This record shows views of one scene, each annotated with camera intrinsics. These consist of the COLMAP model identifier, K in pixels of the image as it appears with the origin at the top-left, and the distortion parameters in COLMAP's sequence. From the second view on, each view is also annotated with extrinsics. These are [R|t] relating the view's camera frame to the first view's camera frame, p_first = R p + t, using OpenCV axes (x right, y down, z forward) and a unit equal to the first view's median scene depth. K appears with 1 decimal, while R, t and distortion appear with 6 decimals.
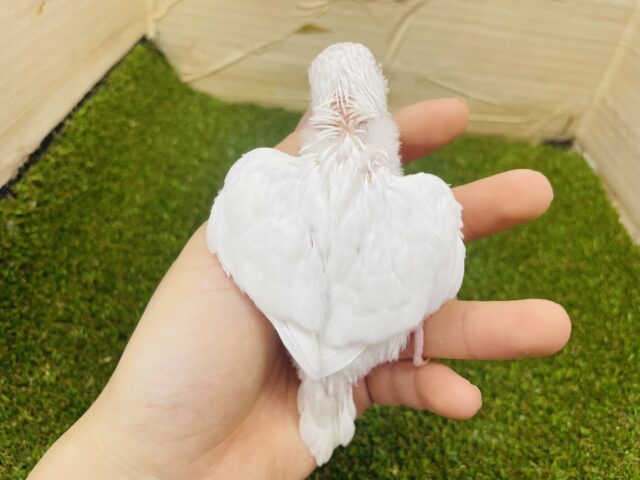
lens RADIAL K [[512.2, 0, 319.2], [0, 512.2, 238.8], [0, 0, 1]] dist [0.021699, -0.086064]
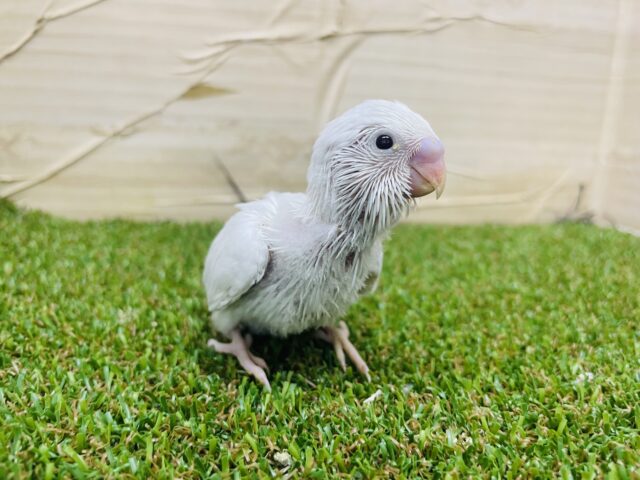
lens RADIAL K [[512.2, 0, 326.2], [0, 512.2, 226.7], [0, 0, 1]] dist [0.021699, -0.086064]
pose [[0.973585, -0.116660, 0.196271, -0.011257], [0.194449, 0.874194, -0.444943, 0.073404], [-0.119672, 0.471354, 0.873787, 0.460883]]
